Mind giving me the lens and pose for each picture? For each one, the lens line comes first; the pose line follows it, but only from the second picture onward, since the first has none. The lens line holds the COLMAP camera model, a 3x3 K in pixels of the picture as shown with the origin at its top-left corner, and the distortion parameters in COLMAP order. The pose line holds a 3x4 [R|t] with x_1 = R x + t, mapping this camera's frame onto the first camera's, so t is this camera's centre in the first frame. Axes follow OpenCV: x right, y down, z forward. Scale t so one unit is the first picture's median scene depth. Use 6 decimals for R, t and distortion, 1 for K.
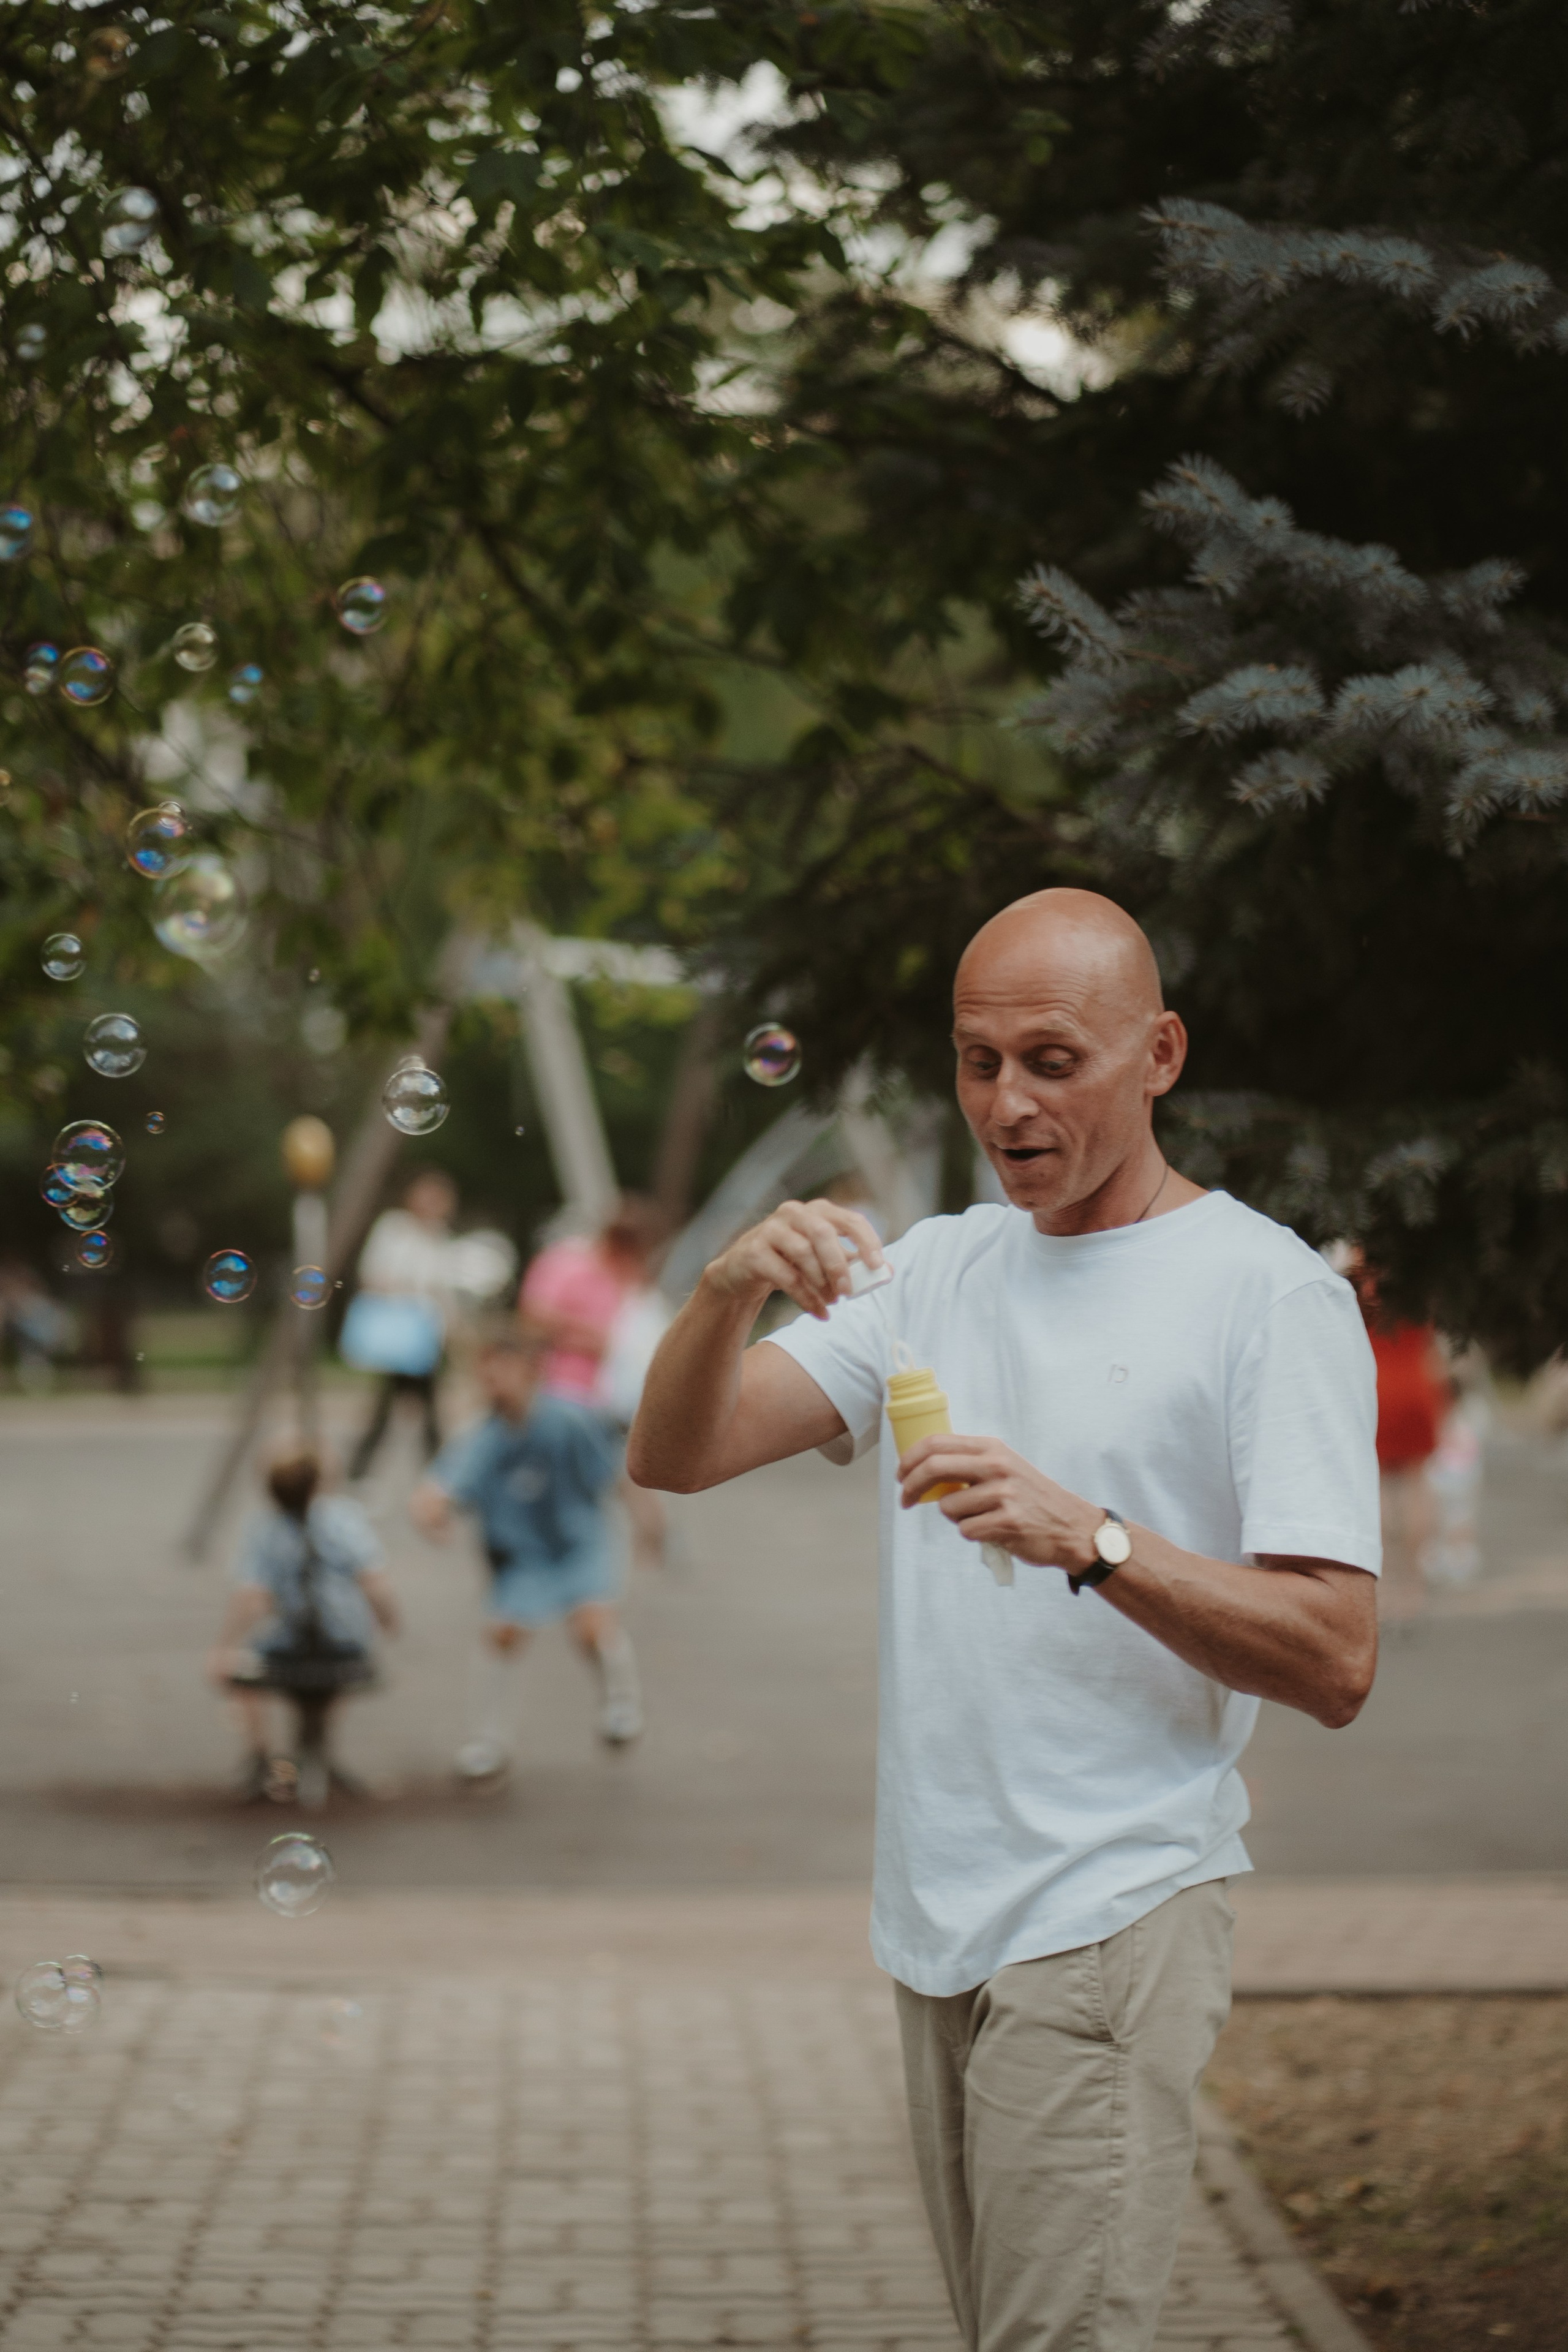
lens RADIAL K [[5679.6, 0, 784.0], [0, 5679.6, 1176.0], [0, 0, 1]] dist [0.147380, -3.060095]
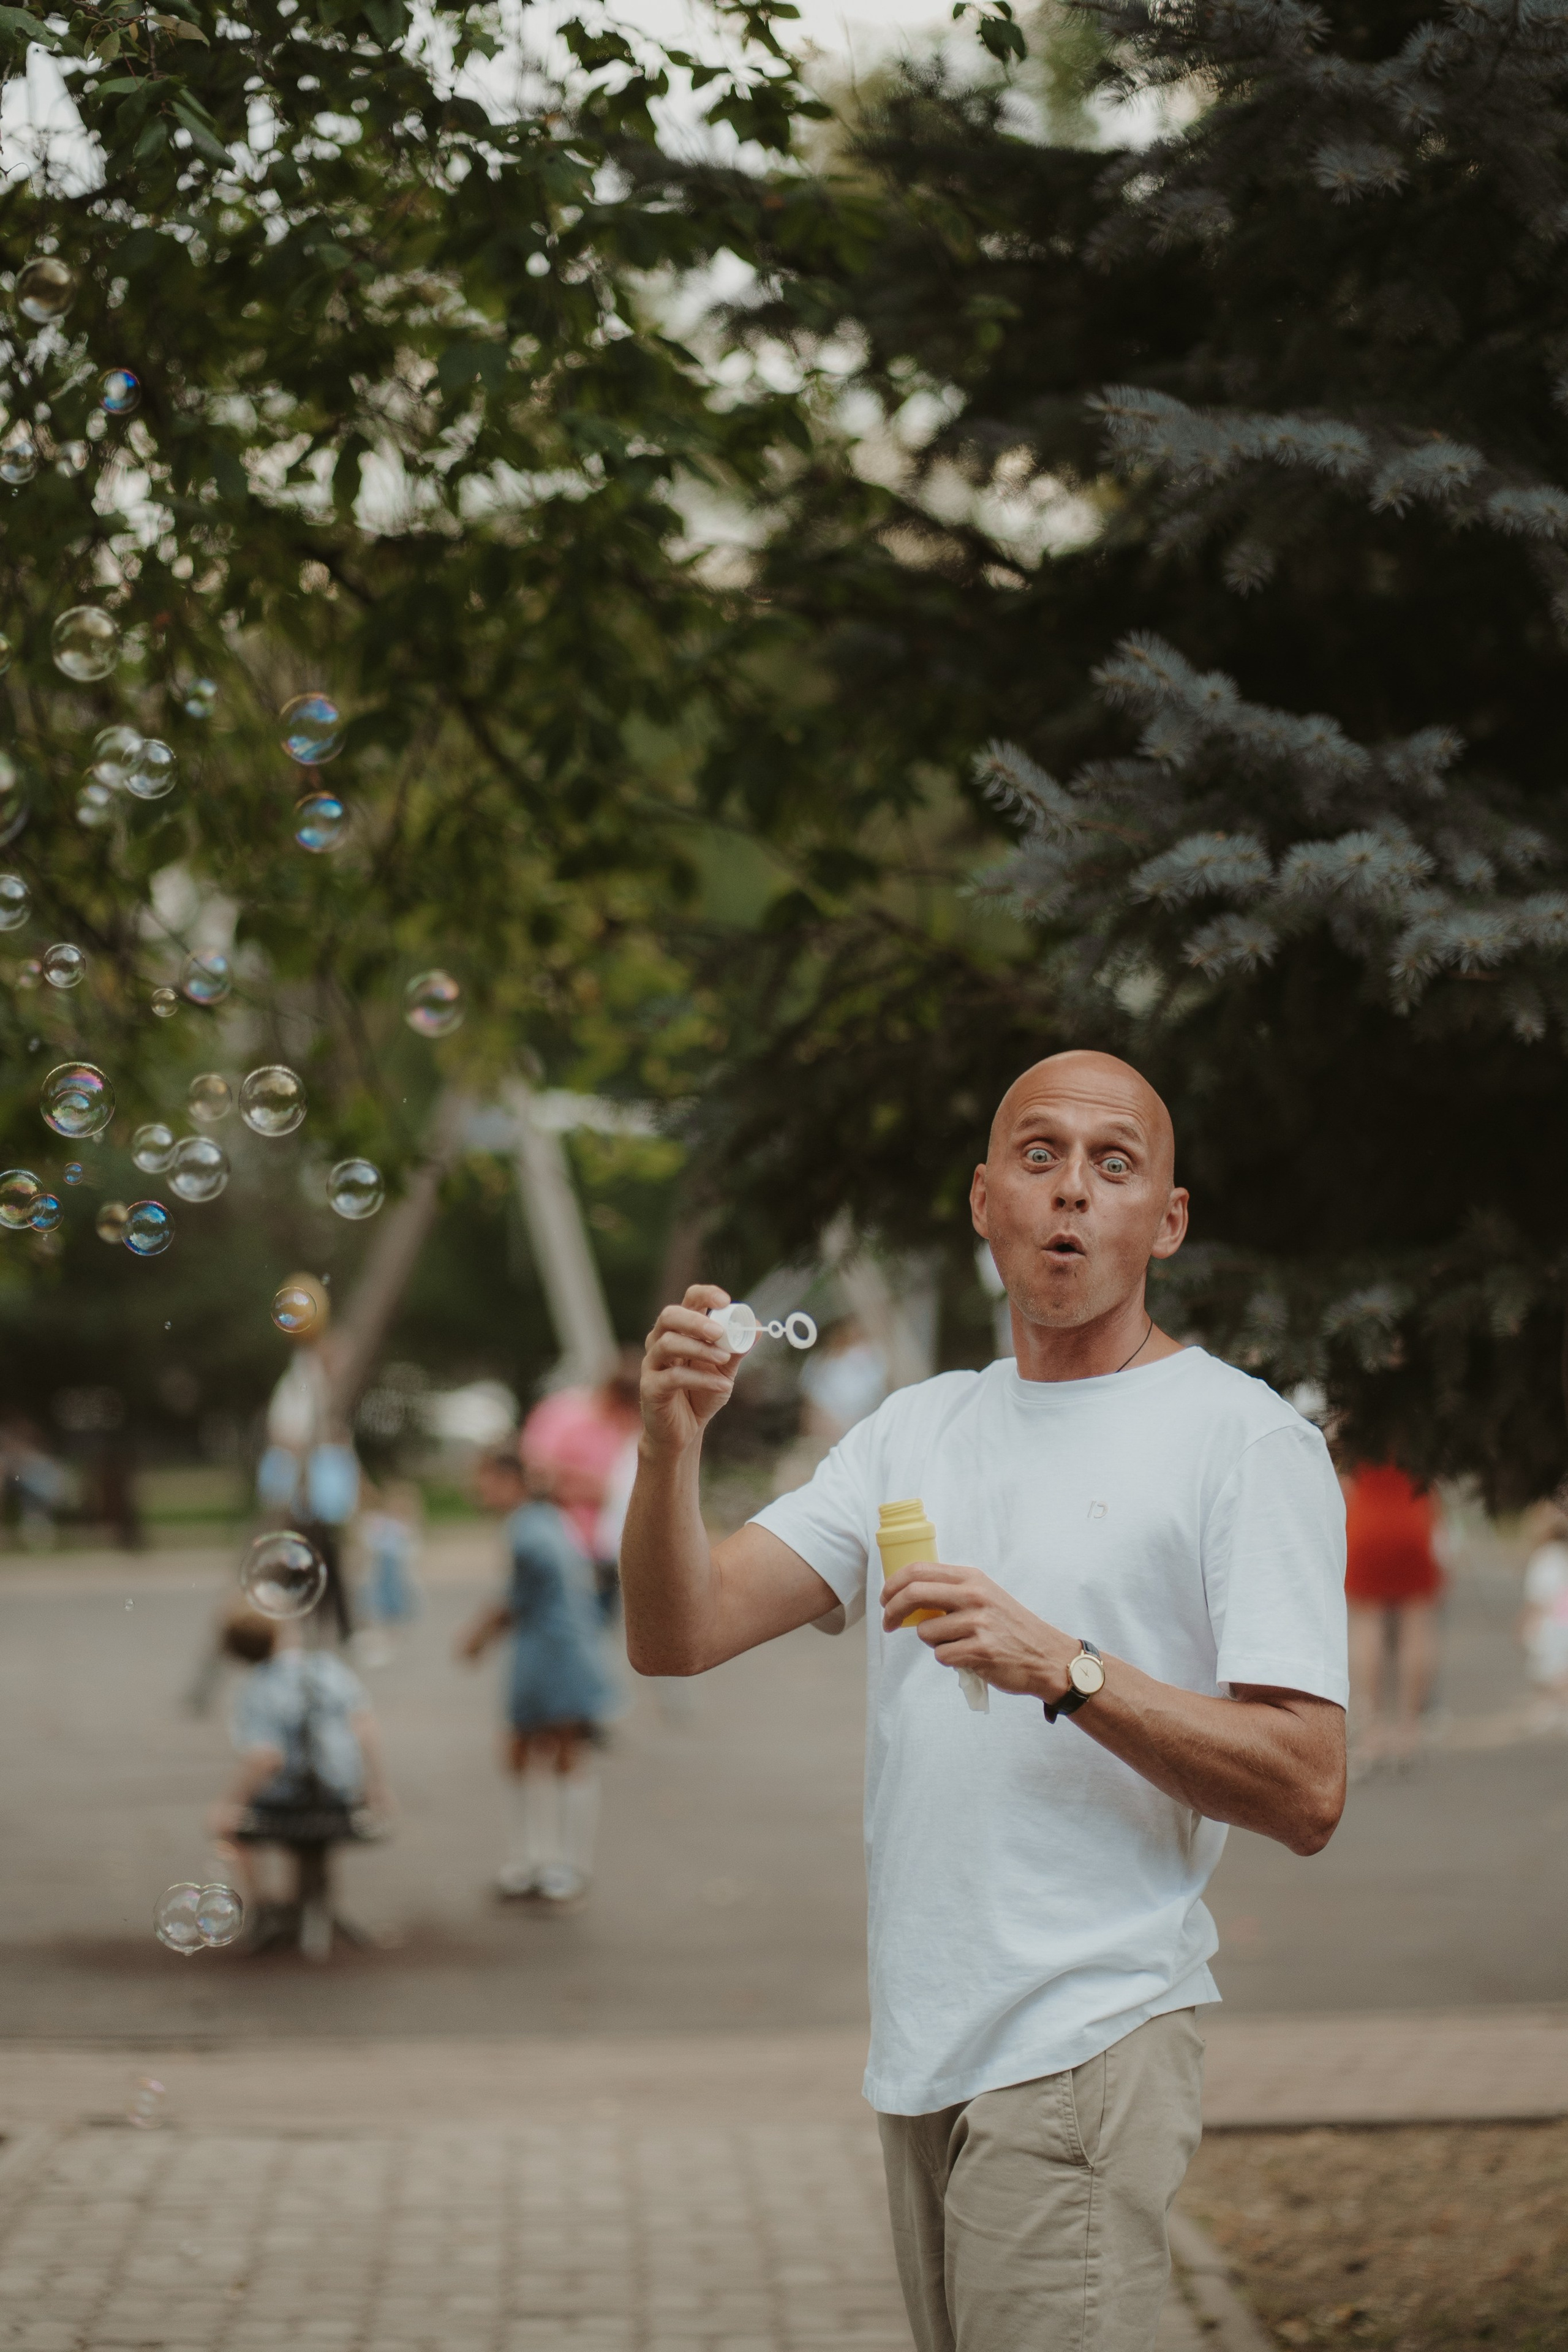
lens RADIAL K [[5699.4, 0, 852.1], [0, 5699.4, 1180.7], [0, 0, 1]] dist [0.014766, -0.742694]
pose [[0.999814, -0.015229, 0.011818, 0.004173], [0.015511, 0.999588, -0.024157, -0.001892], [-0.011445, 0.024336, 0.999638, -0.027534]]
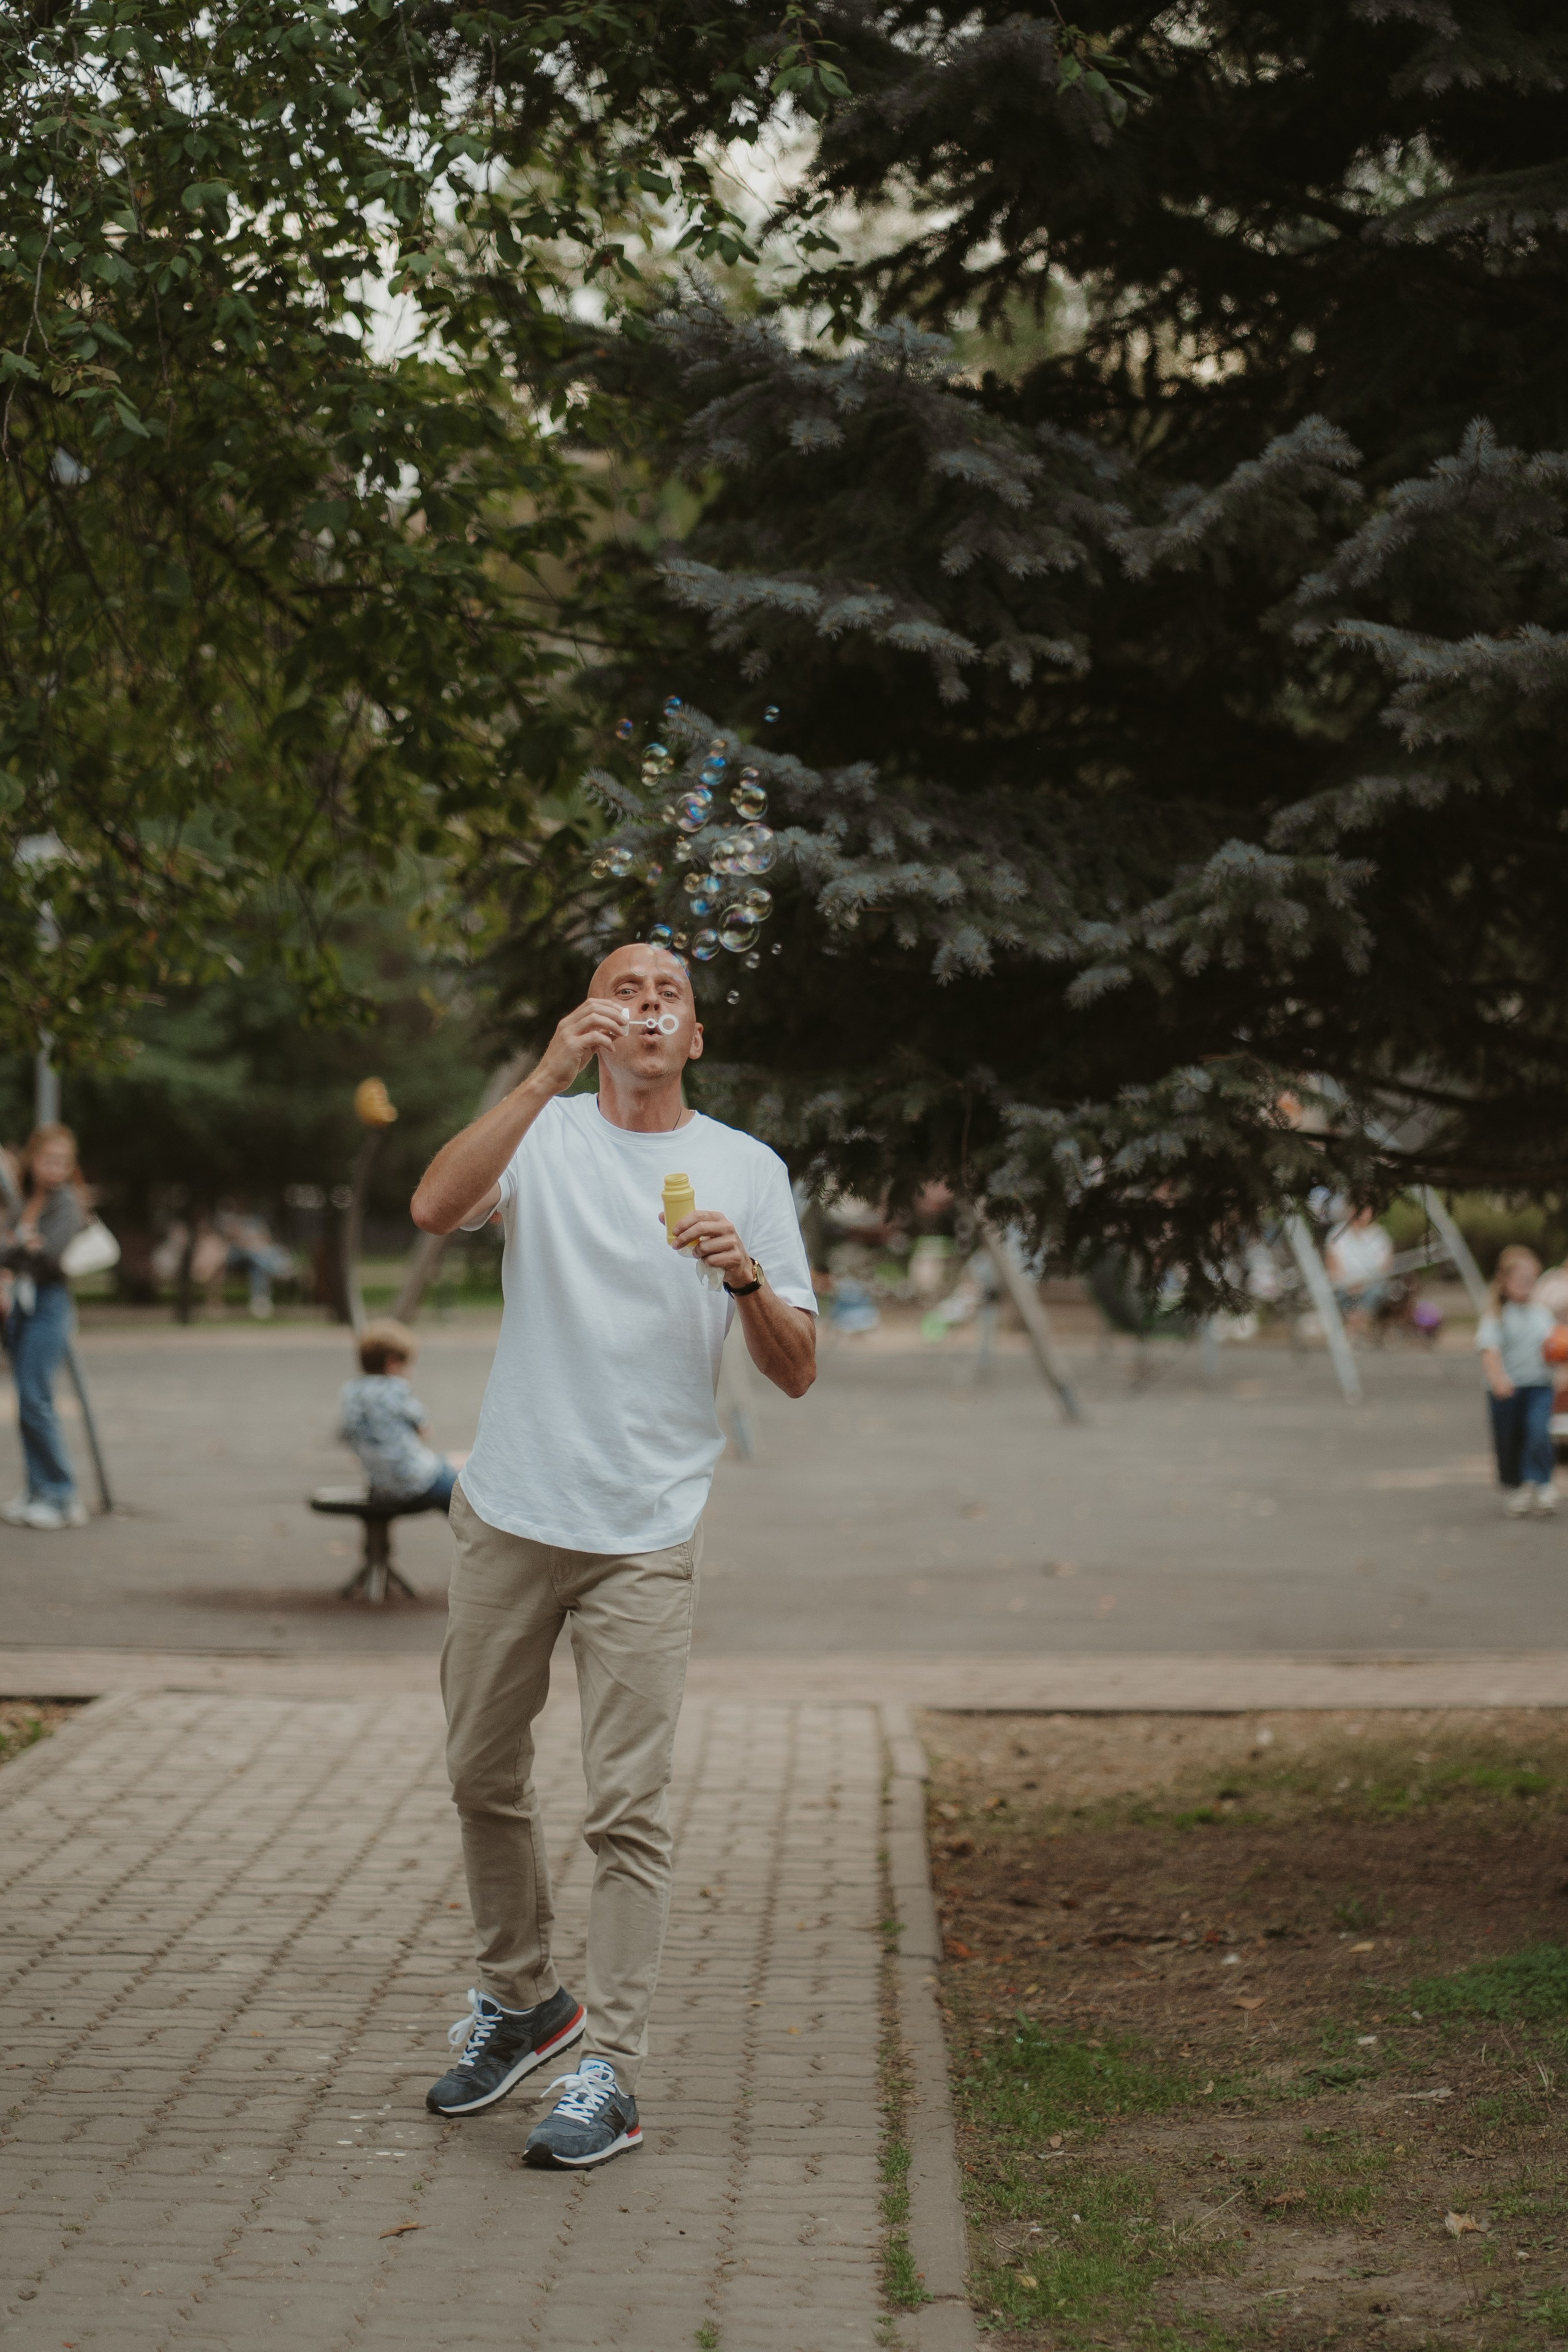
lens RADIAL K [[5679.6, 0, 784.0], [0, 5679.6, 1176.0], [0, 0, 1]] dist [0.147380, -3.060095]
pose [[0.998894, 0.003771, -0.046860, 0.143138], [-0.003365, 0.999956, 0.008730, 0.003375], [0.046891, -0.008563, 0.998863, -0.587970]]
